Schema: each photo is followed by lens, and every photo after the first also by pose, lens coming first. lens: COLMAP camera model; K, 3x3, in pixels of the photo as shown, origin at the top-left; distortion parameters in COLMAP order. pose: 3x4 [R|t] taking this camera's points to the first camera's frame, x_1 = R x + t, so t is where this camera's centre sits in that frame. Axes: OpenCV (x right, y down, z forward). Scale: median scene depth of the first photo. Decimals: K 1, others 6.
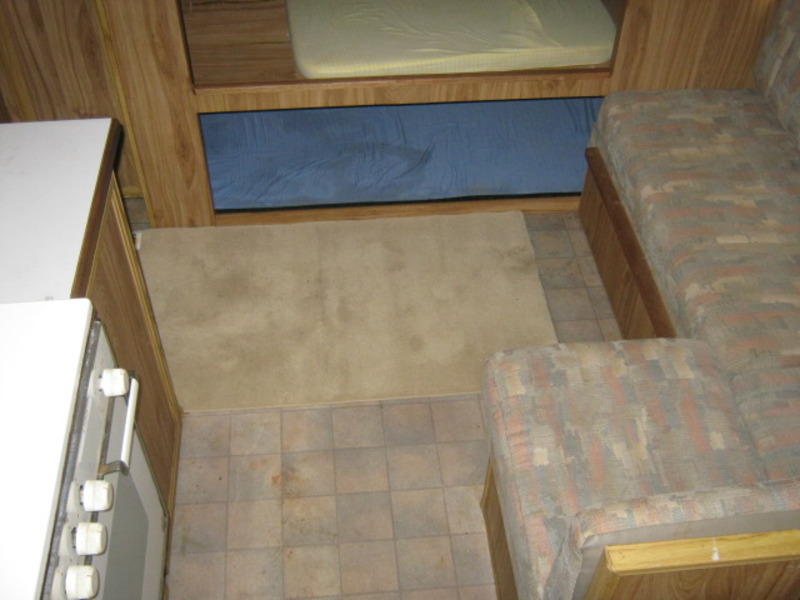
lens RADIAL K [[886.7, 0, 401.5], [0, 886.7, 301.6], [0, 0, 1]] dist [-0.089001, 0.000000]
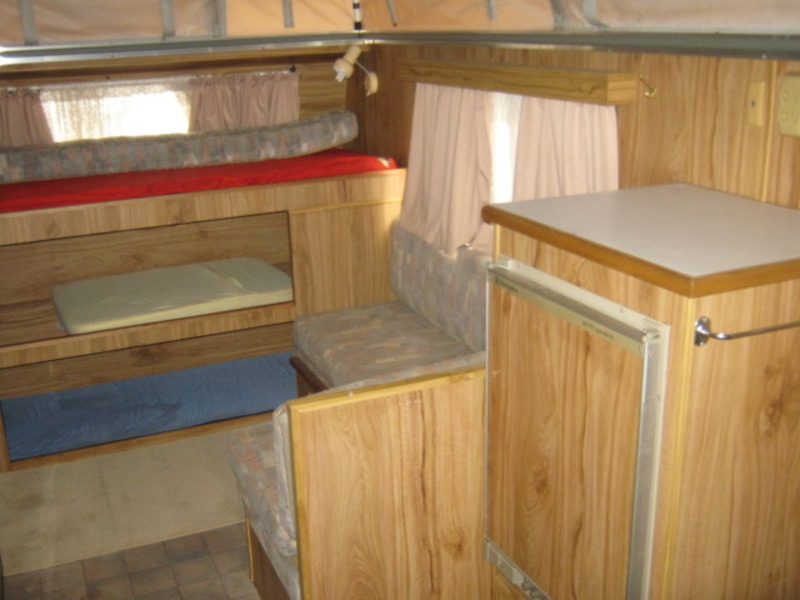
lens RADIAL K [[886.7, 0, 399.8], [0, 886.7, 300.9], [0, 0, 1]] dist [-0.089001, 0.000000]
pose [[0.949003, -0.134698, 0.285043, -0.011168], [0.254556, 0.860787, -0.440736, 0.428010], [-0.185995, 0.490819, 0.851177, -0.276927]]
